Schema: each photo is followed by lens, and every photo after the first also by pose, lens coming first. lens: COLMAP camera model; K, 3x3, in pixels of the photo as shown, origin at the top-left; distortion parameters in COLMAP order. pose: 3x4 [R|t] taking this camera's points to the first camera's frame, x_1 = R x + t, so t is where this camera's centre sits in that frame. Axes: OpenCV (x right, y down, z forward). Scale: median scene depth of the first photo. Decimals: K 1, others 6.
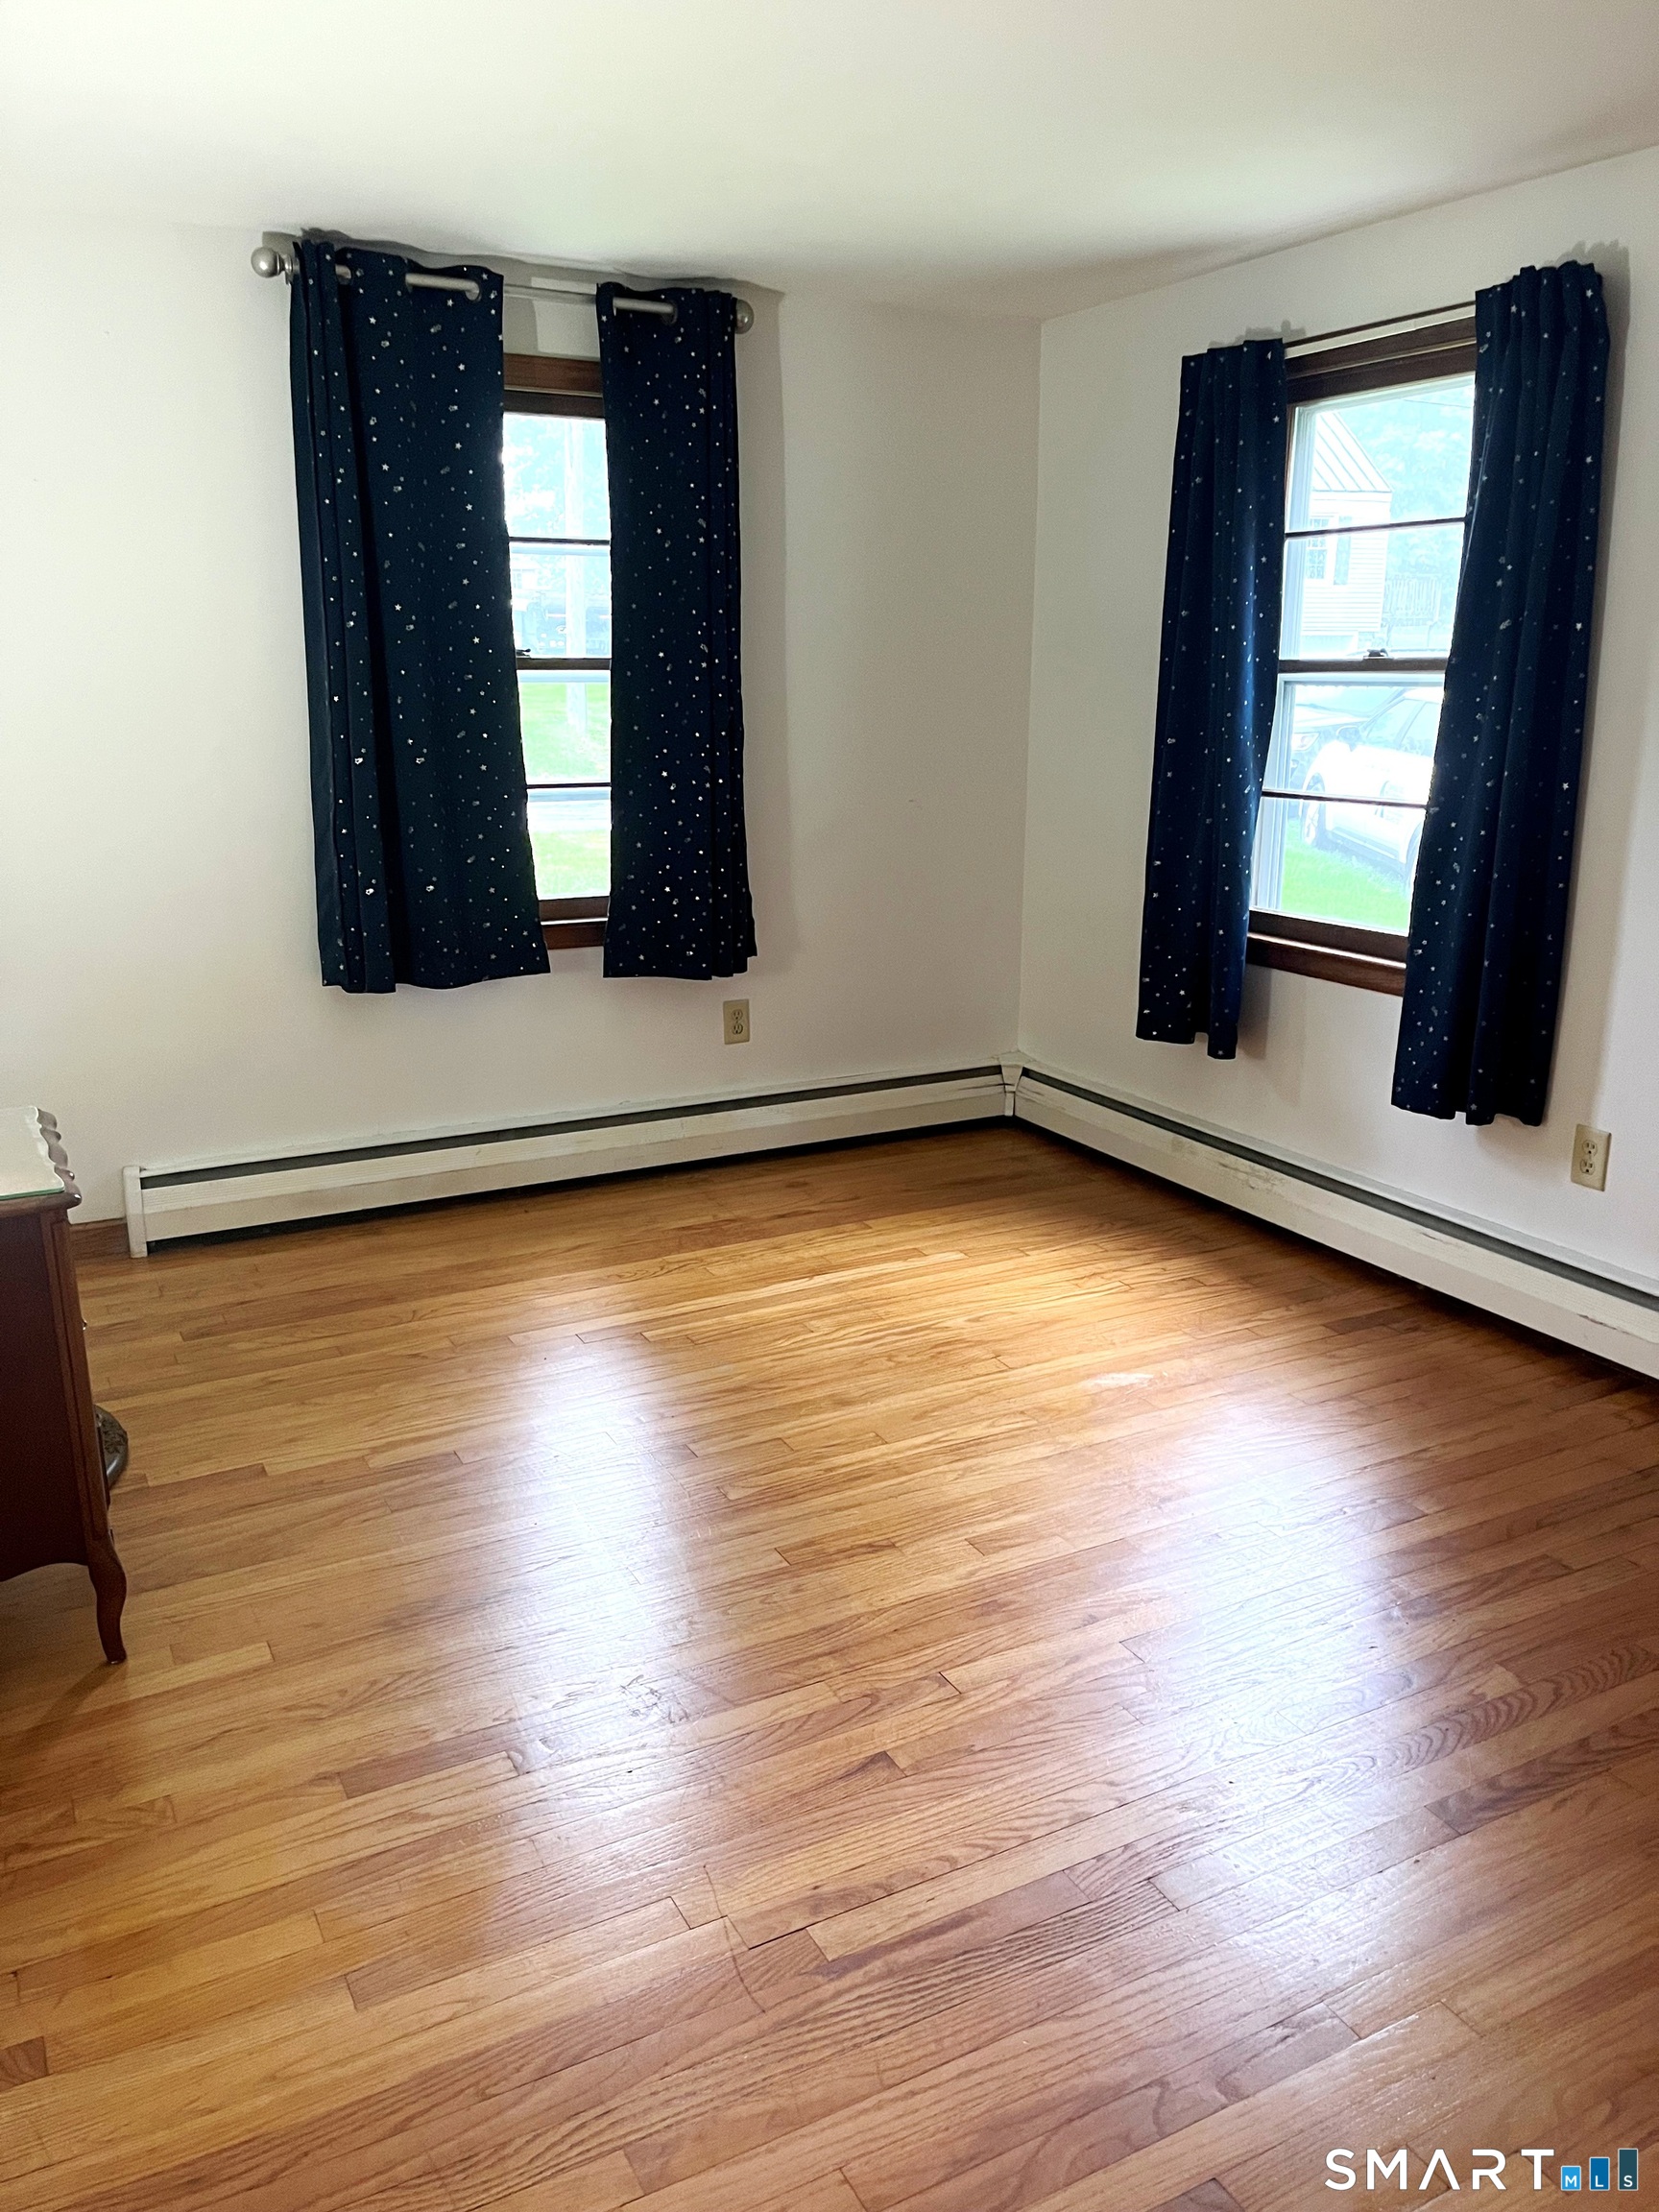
lens RADIAL K [[1653.3, 0, 828.2], [0, 1653.3, 1105.1], [0, 0, 1]] dist [0.214477, -0.368625]
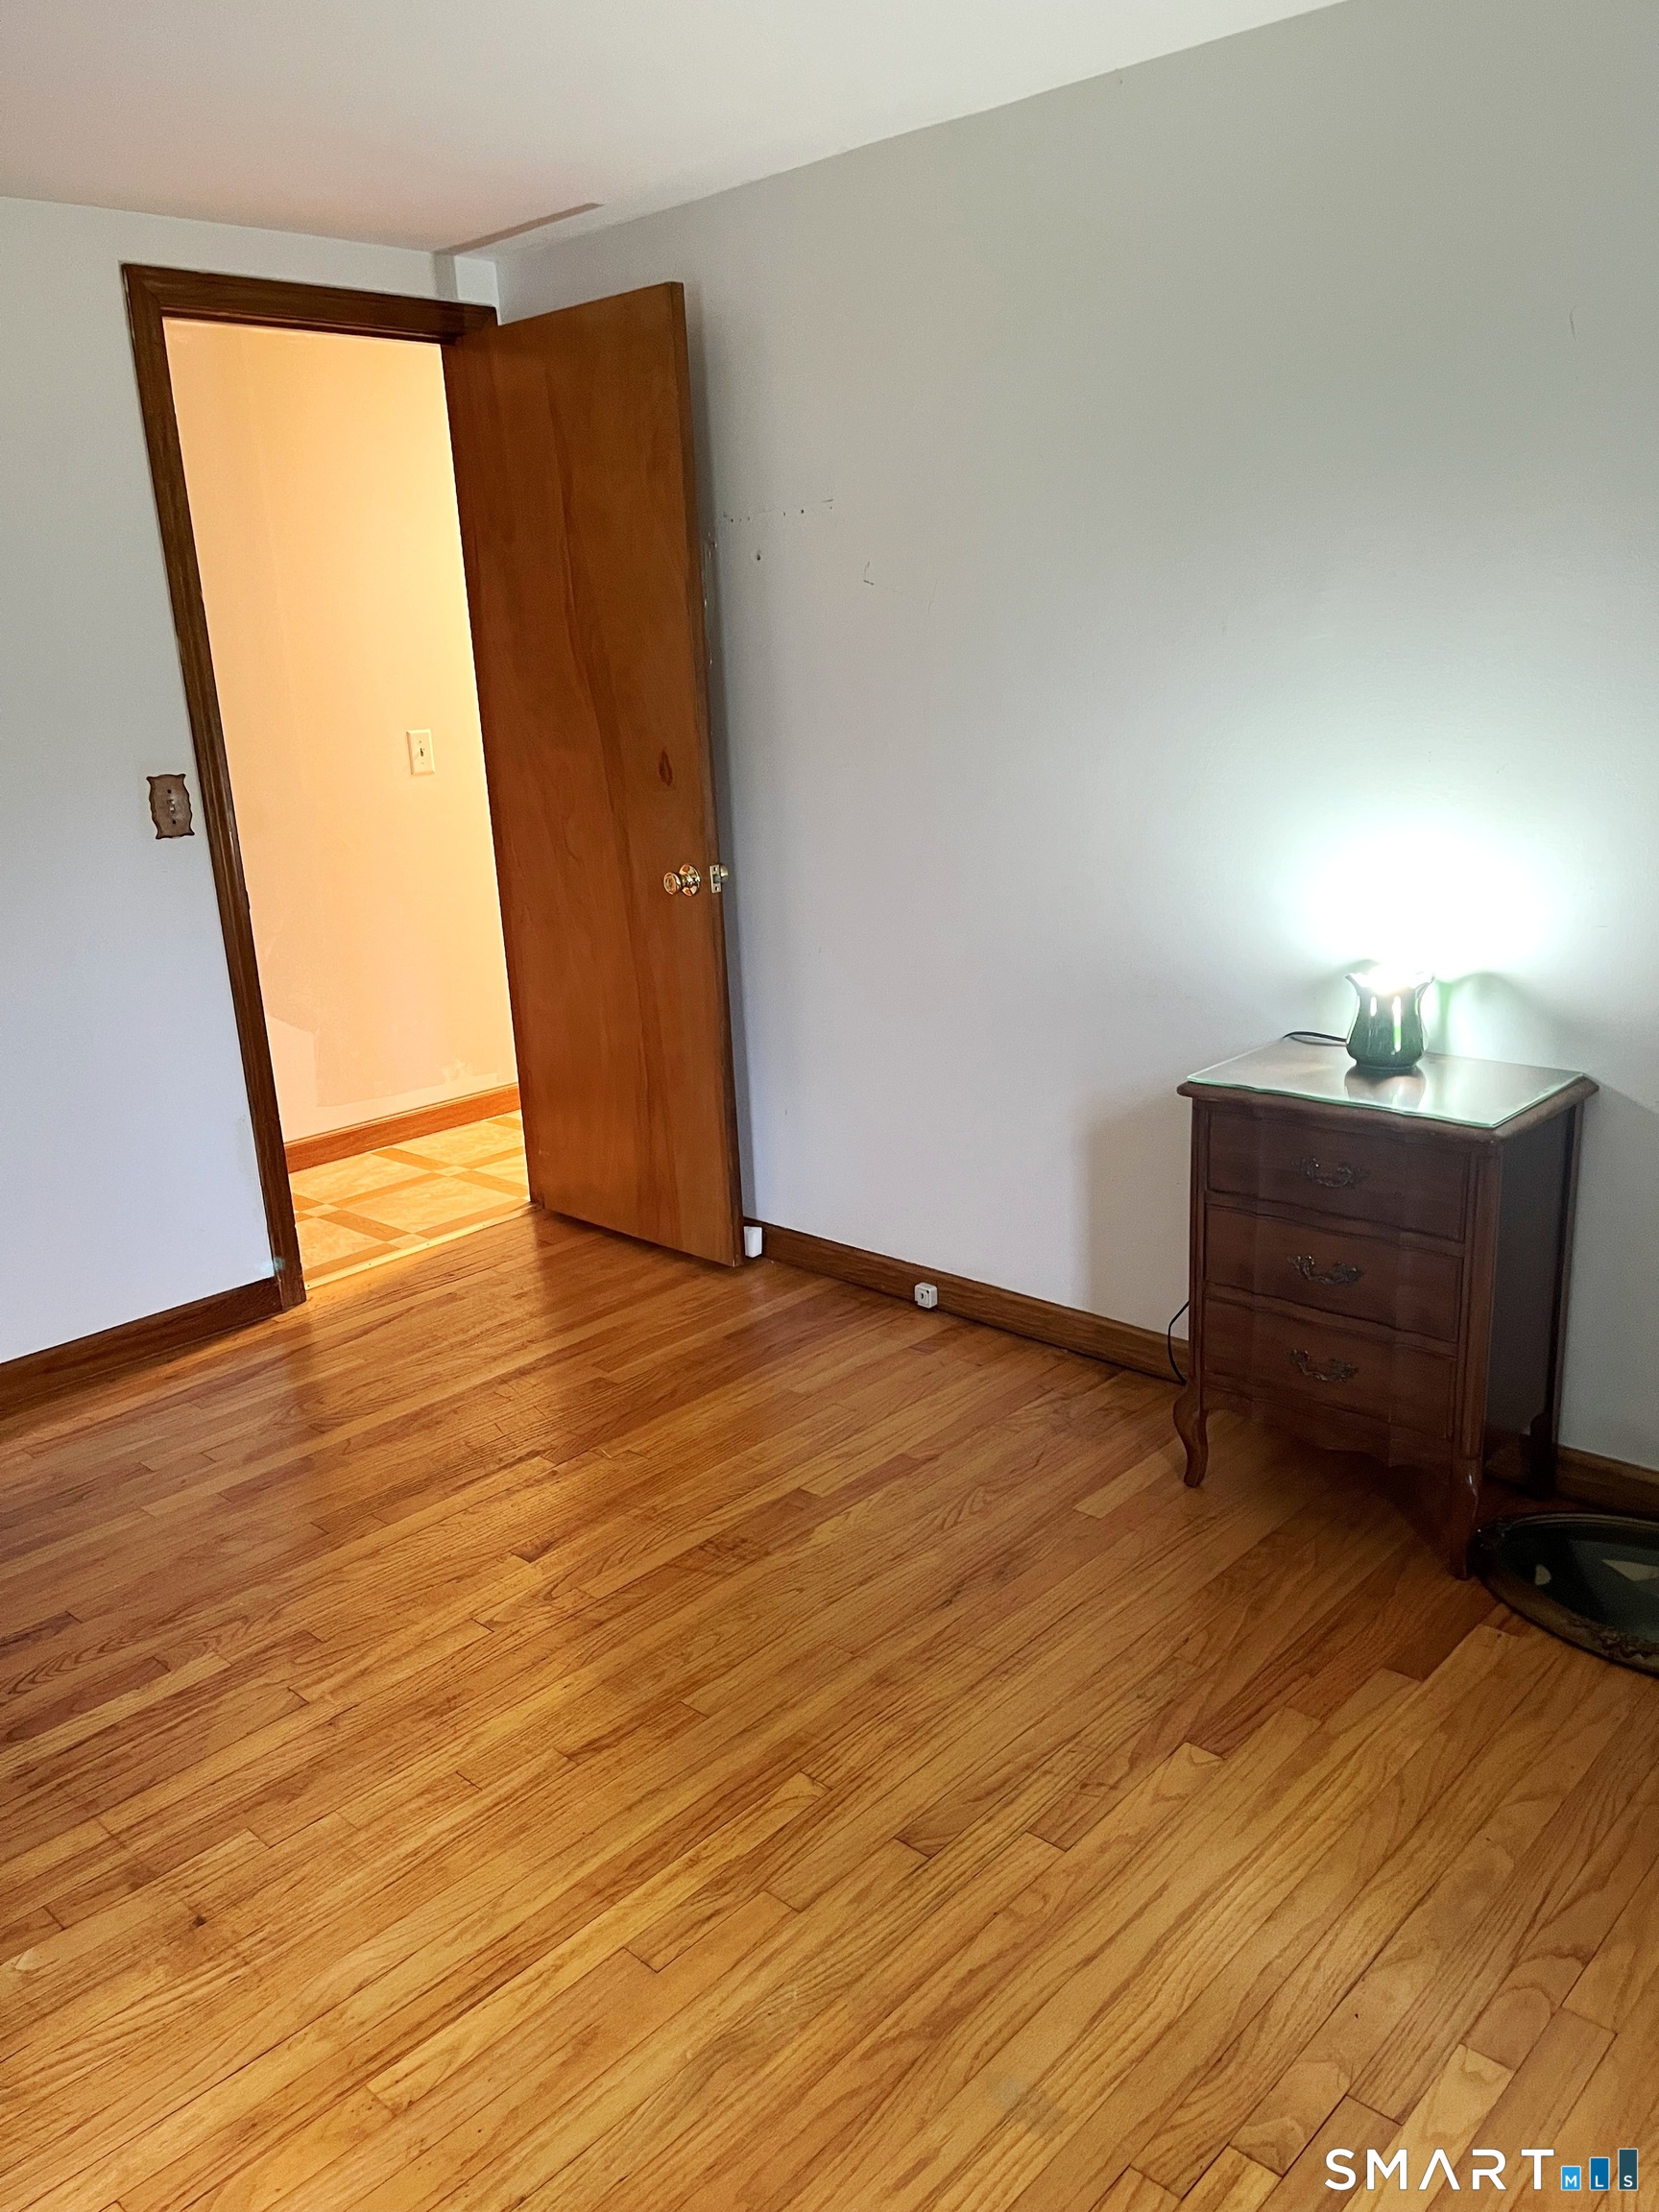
lens RADIAL K [[1672.0, 0, 838.1], [0, 1672.0, 1115.1], [0, 0, 1]] dist [0.073385, -0.097566]
pose [[-0.942517, 0.130698, -0.307538, 0.087840], [-0.040623, 0.868696, 0.493677, -0.288047], [0.331680, 0.477793, -0.813451, 1.078151]]
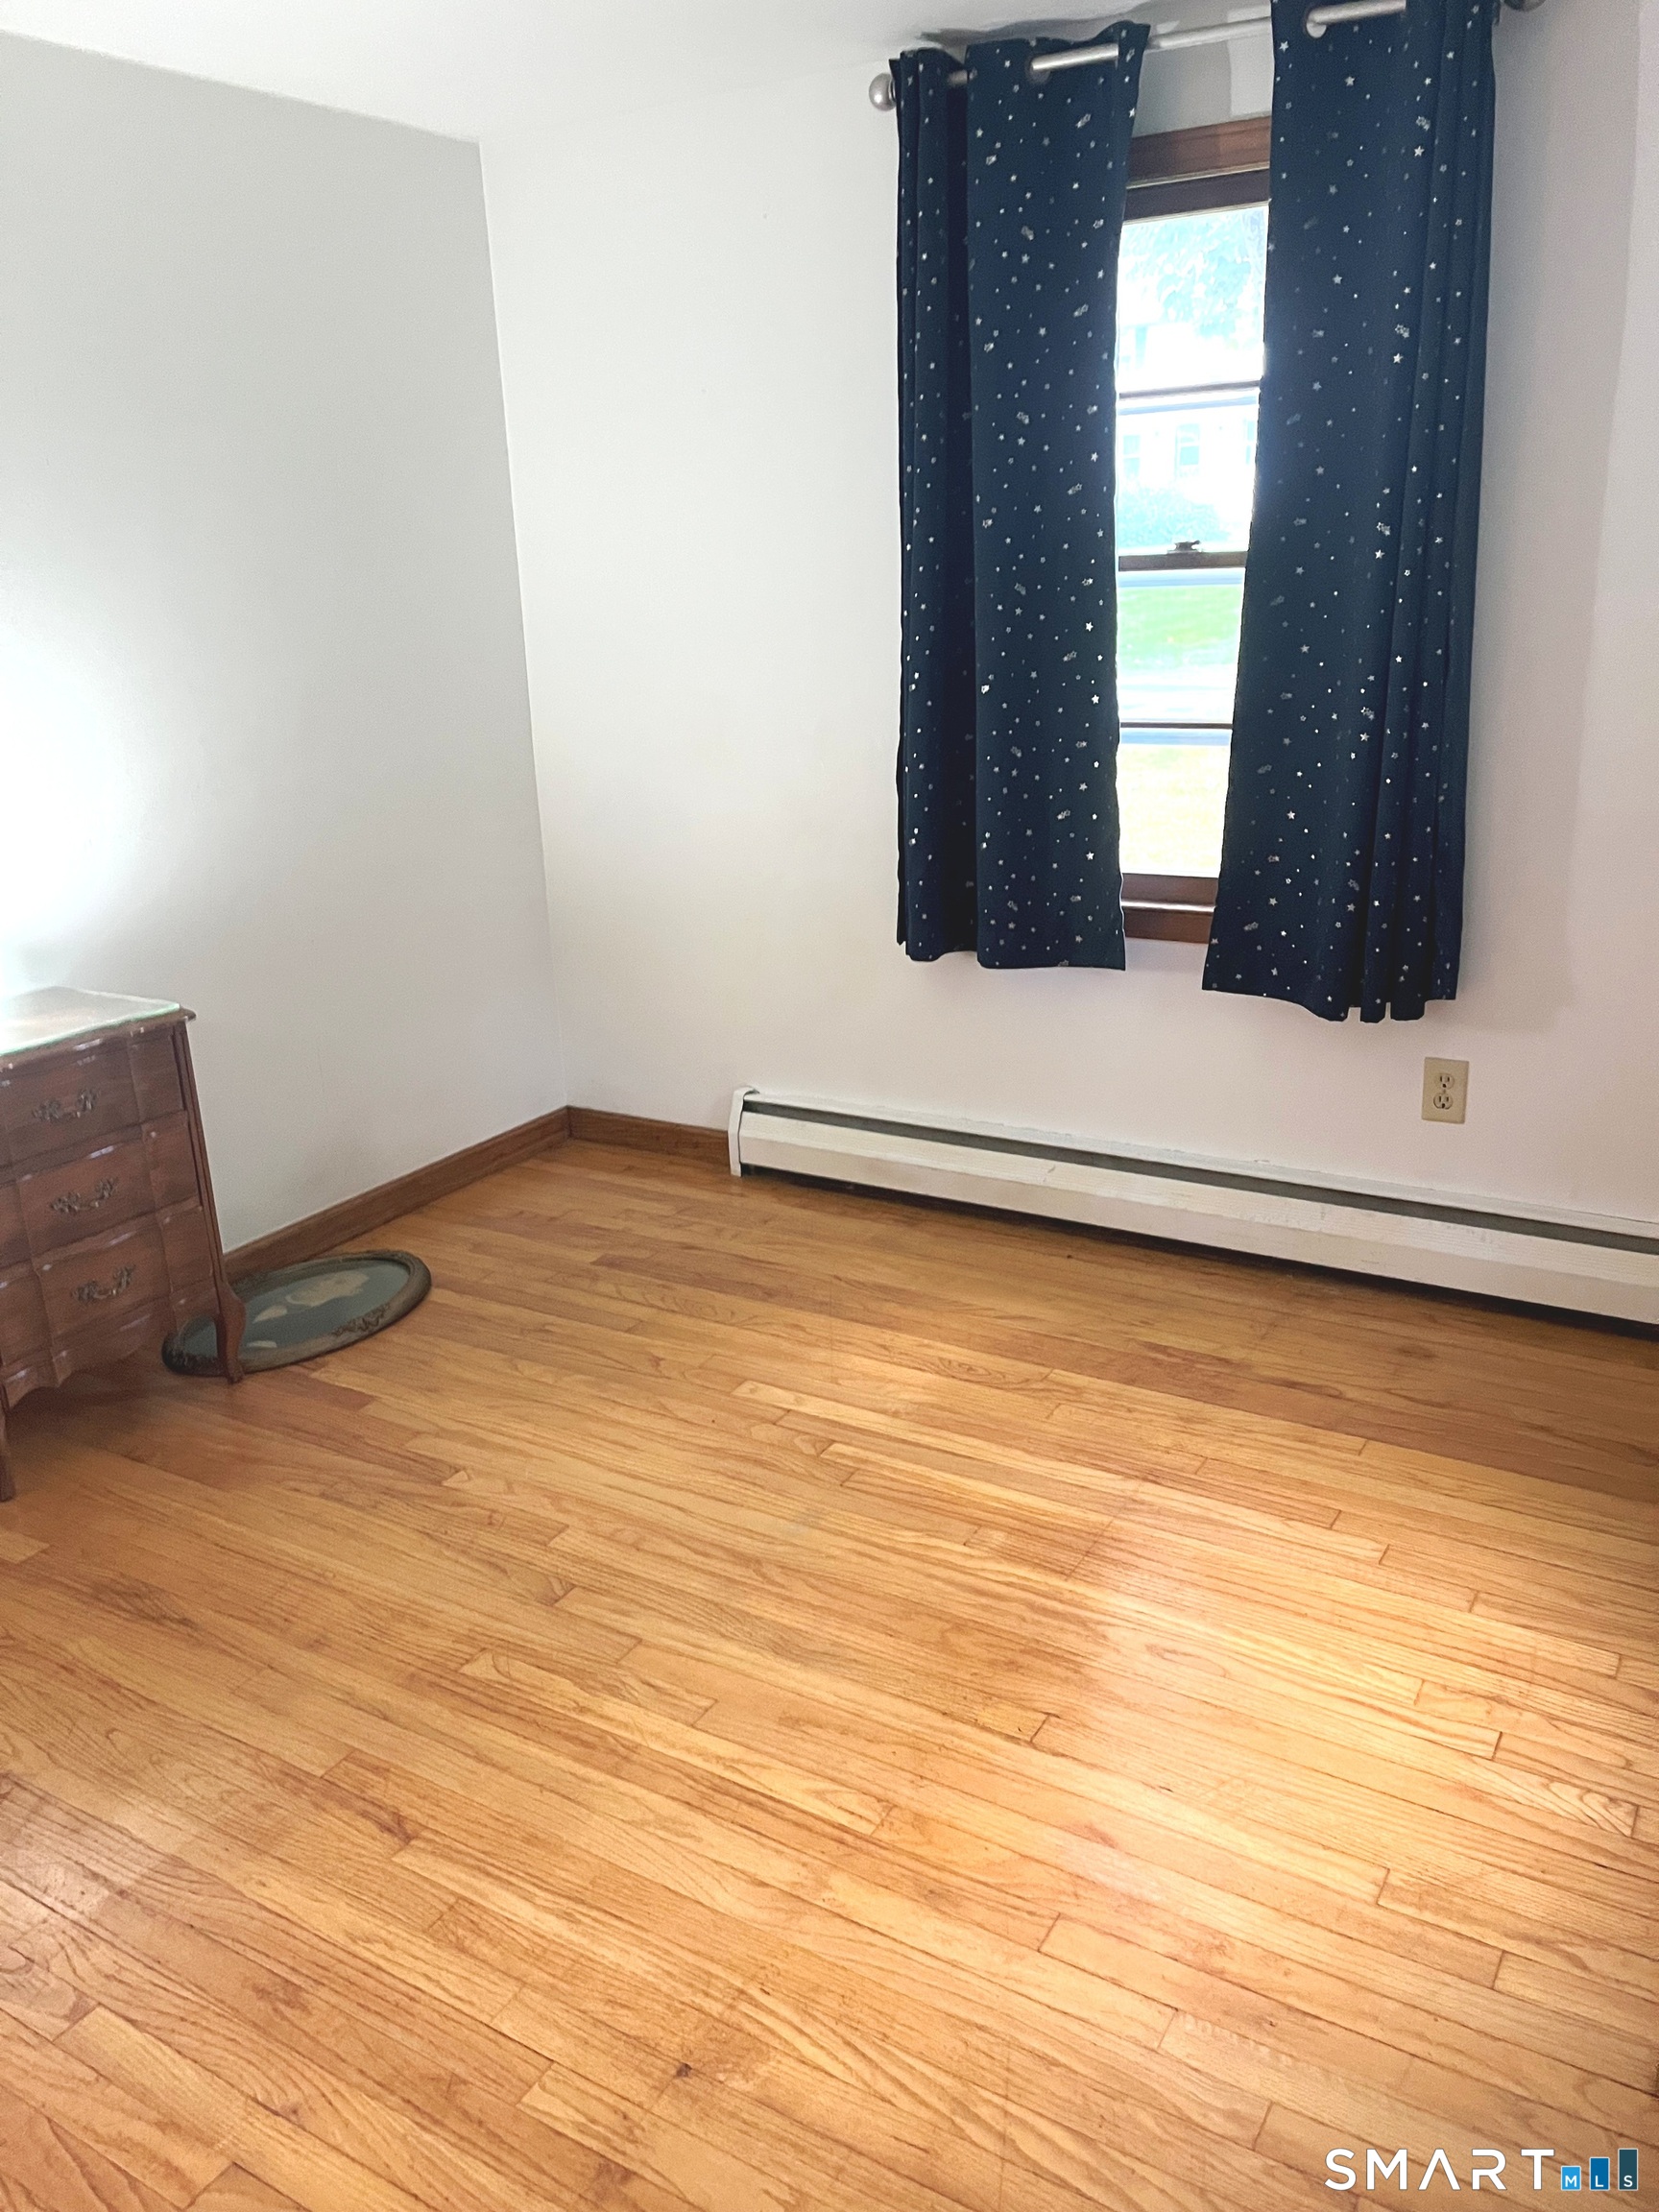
lens RADIAL K [[1670.6, 0, 831.8], [0, 1670.6, 1114.8], [0, 0, 1]] dist [0.036001, -0.001791]
pose [[0.516358, 0.248244, -0.819603, 0.444782], [-0.186810, 0.966666, 0.175094, -0.134535], [0.835749, 0.062699, 0.545521, 0.510530]]
